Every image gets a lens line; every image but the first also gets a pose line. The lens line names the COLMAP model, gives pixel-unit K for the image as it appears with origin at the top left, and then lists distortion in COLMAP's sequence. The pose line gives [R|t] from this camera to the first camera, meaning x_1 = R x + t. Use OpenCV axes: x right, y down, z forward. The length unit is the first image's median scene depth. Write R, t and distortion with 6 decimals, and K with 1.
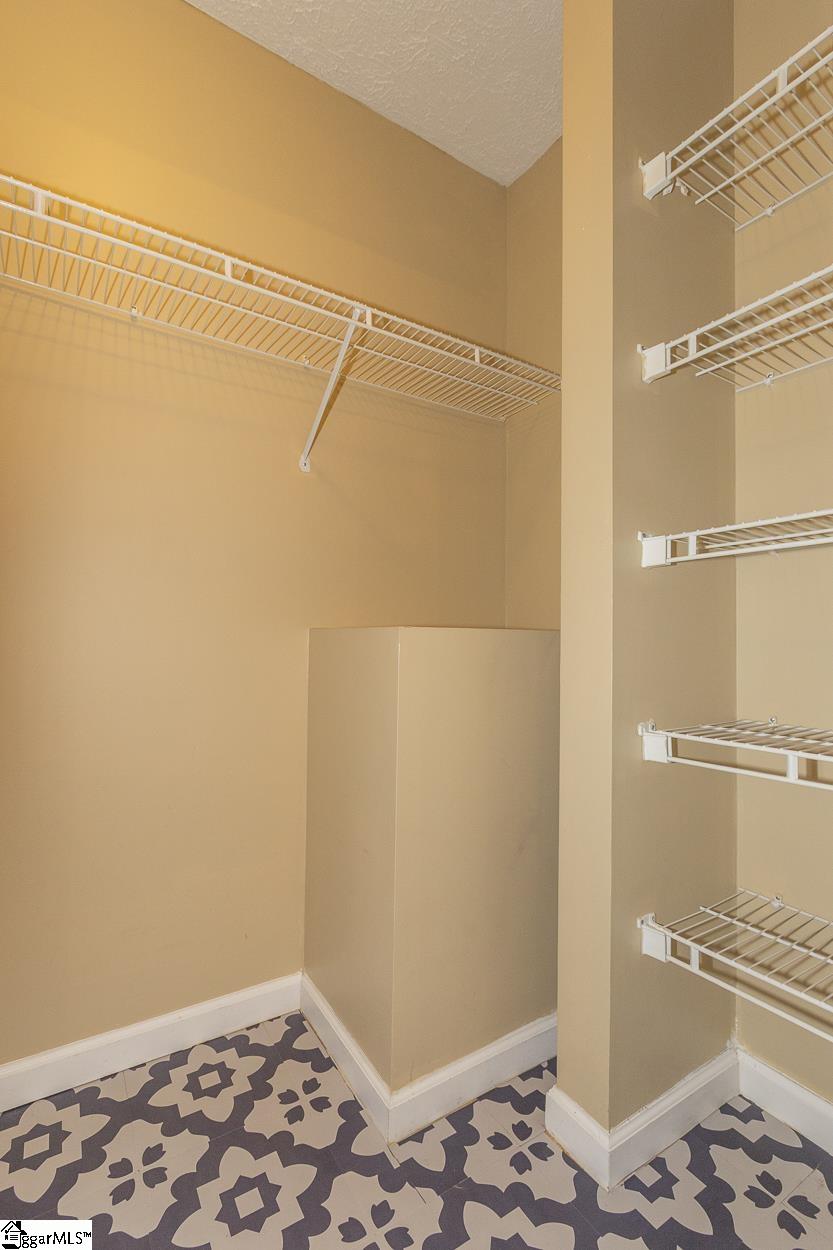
lens RADIAL K [[568.0, 0, 403.1], [0, 568.0, 628.7], [0, 0, 1]] dist [-0.000447, -0.001181]
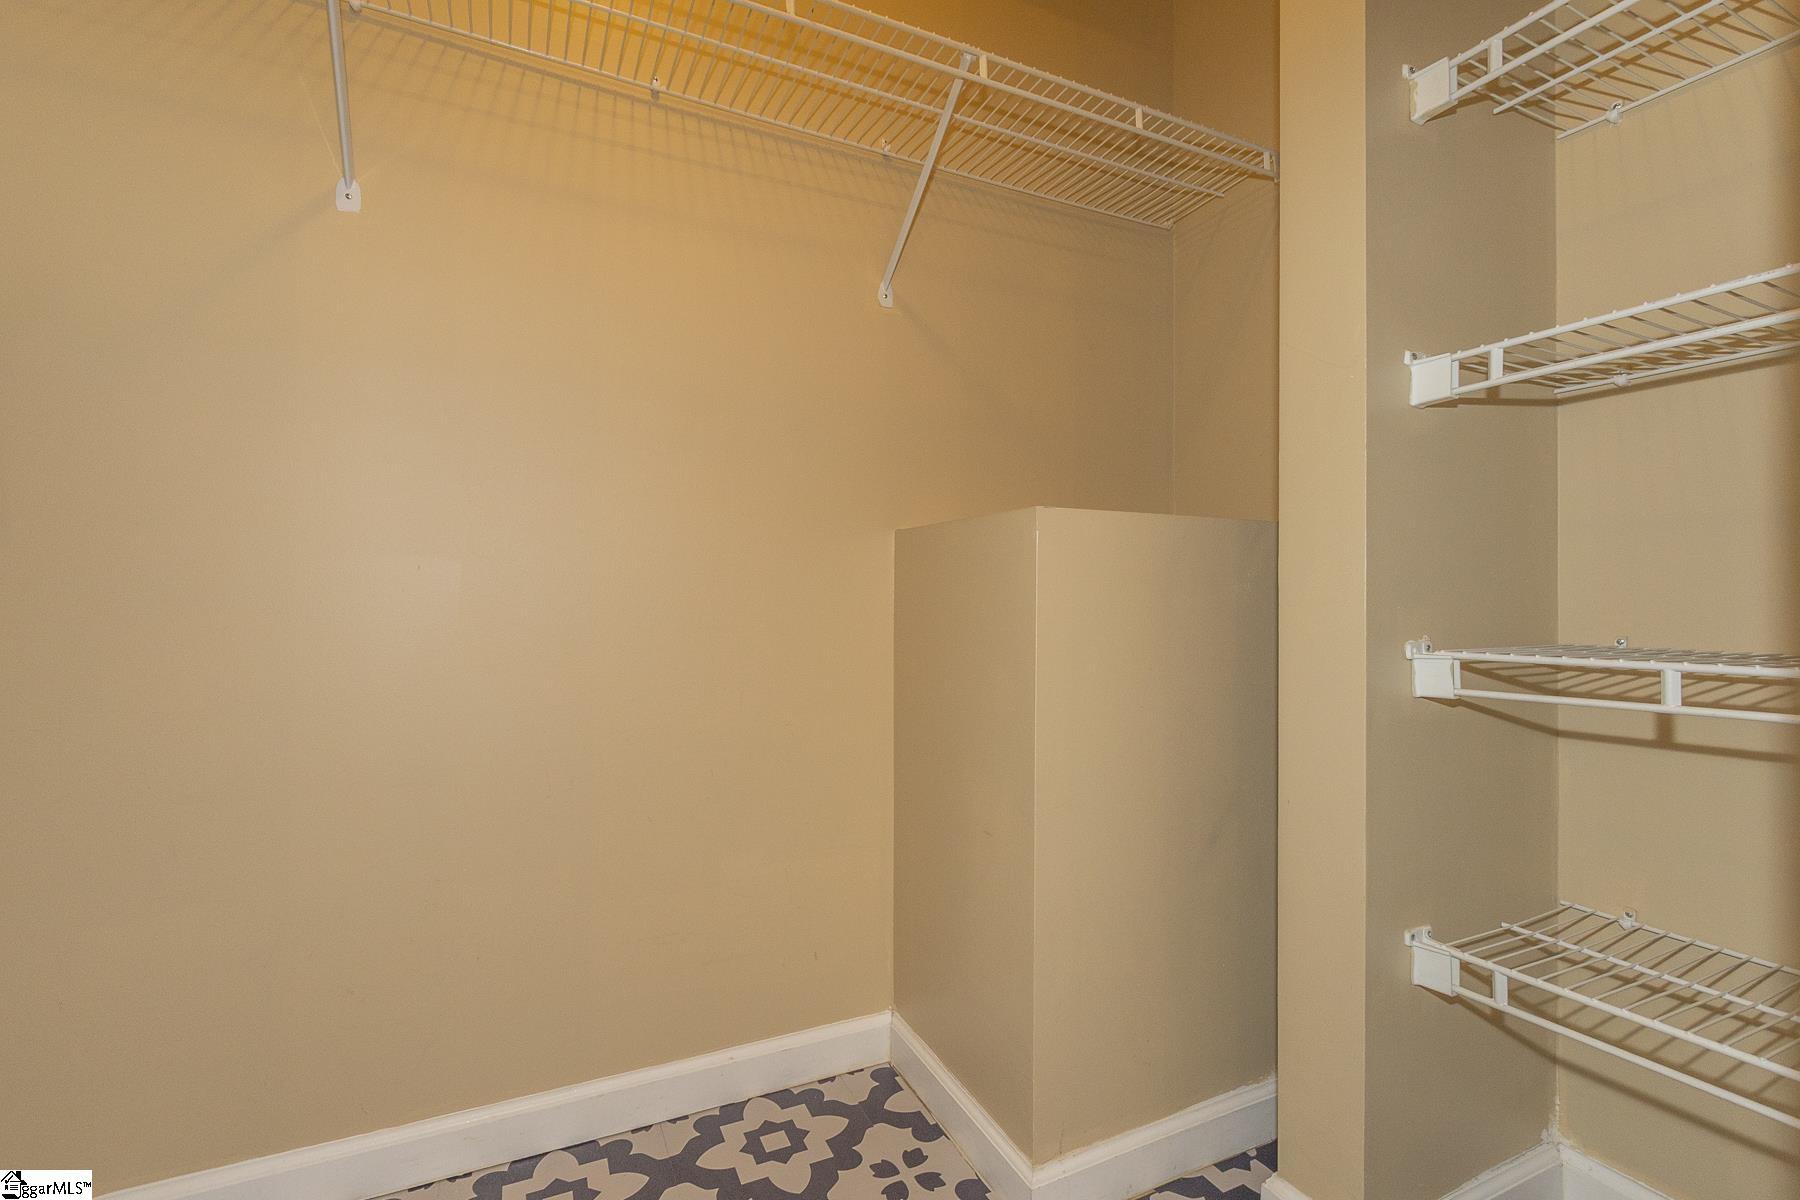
lens RADIAL K [[818.0, 0, 900.0], [0, 818.0, 600.0], [0, 0, 1]] dist [-0.000447, -0.001181]
pose [[0.994142, -0.009424, -0.107667, -0.062415], [0.011342, 0.999787, 0.017221, 0.085342], [0.107482, -0.018341, 0.994038, -0.011201]]
